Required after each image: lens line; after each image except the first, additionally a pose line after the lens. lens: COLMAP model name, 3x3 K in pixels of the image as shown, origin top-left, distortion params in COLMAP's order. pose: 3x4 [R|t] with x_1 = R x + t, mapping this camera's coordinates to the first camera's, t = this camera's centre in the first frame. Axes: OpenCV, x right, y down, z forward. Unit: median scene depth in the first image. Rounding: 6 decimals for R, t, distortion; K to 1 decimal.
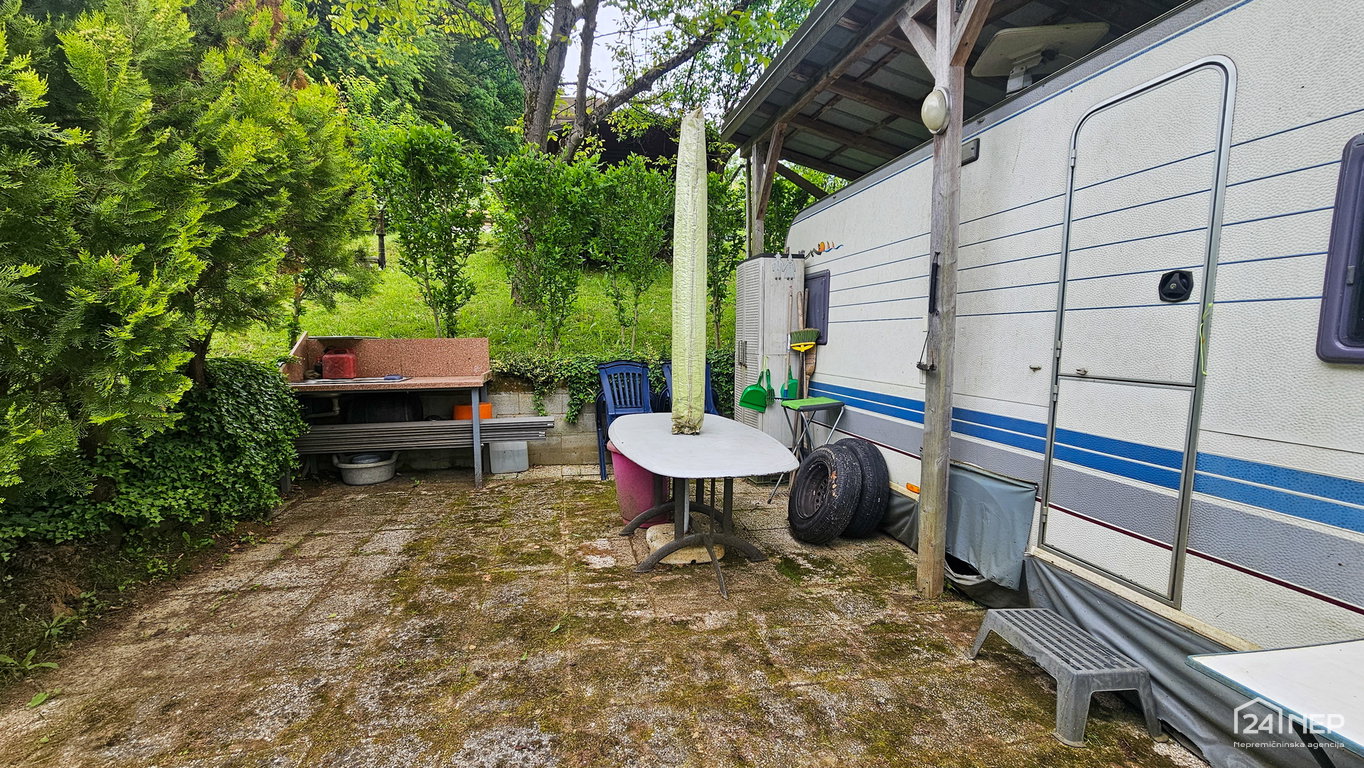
lens RADIAL K [[558.9, 0, 675.5], [0, 558.9, 392.1], [0, 0, 1]] dist [-0.000963, -0.000050]
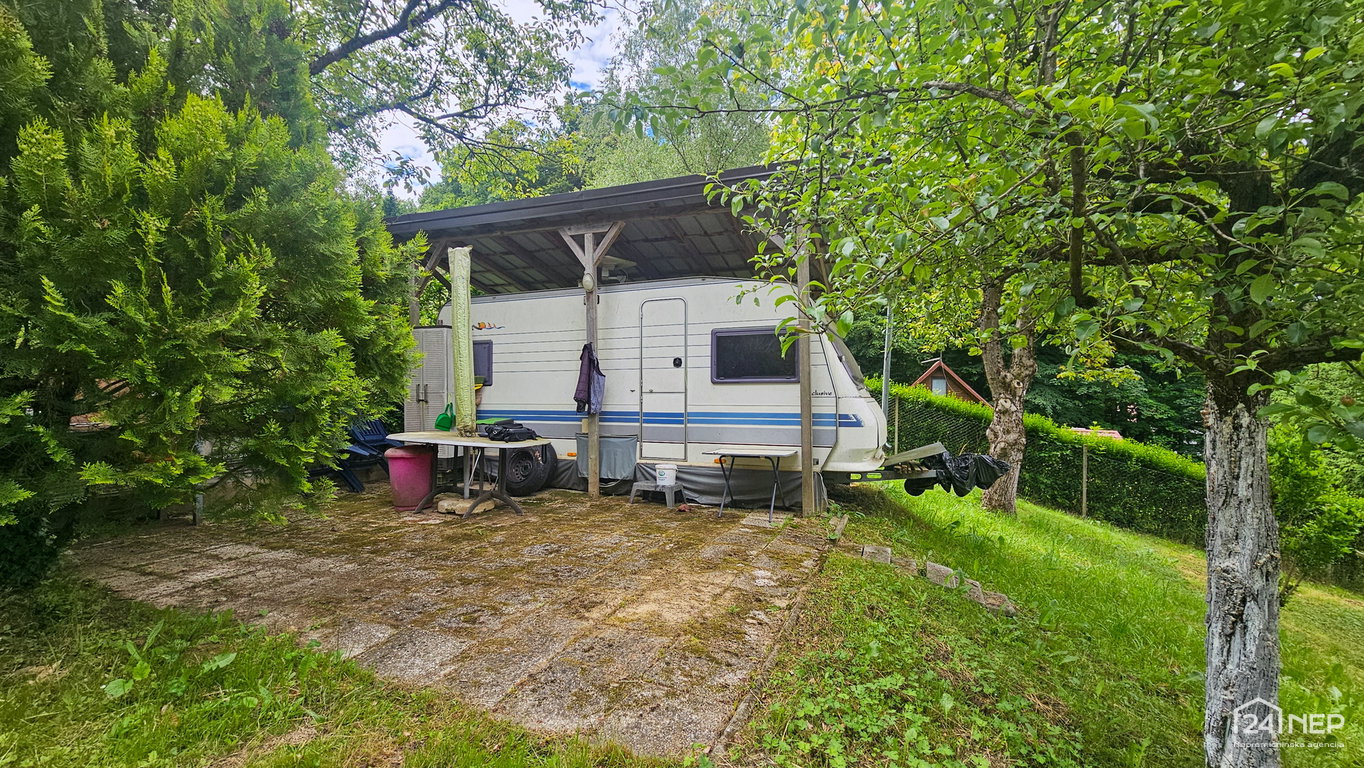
lens RADIAL K [[563.9, 0, 677.3], [0, 563.9, 391.5], [0, 0, 1]] dist [-0.001467, 0.000595]
pose [[0.555510, -0.003934, 0.831501, -1.035387], [0.088737, 0.994559, -0.054578, 0.089632], [-0.826762, 0.104103, 0.552836, -0.450965]]
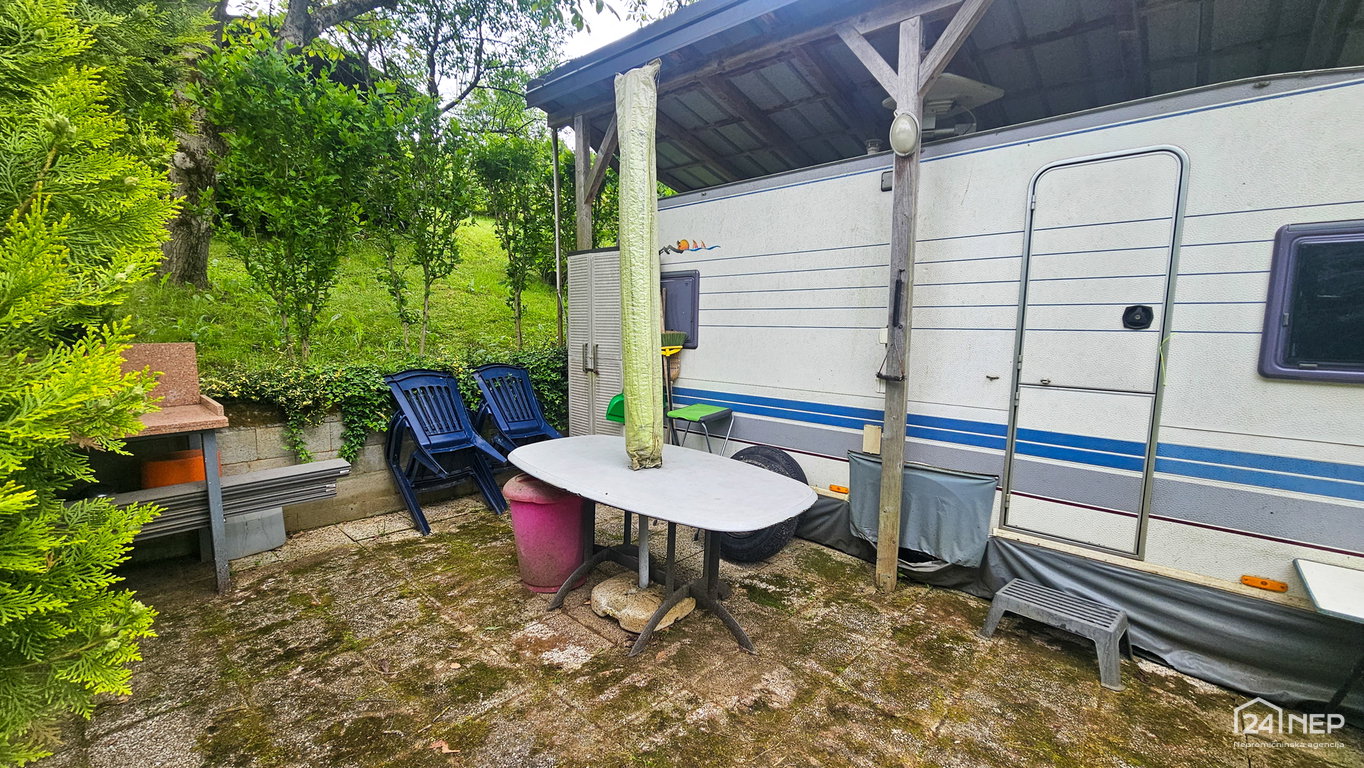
lens RADIAL K [[563.9, 0, 677.3], [0, 563.9, 391.5], [0, 0, 1]] dist [-0.001467, 0.000595]
pose [[0.811664, -0.061593, 0.580869, -0.422564], [0.048445, 0.998097, 0.038141, -0.066211], [-0.582113, -0.002817, 0.813103, 0.310118]]
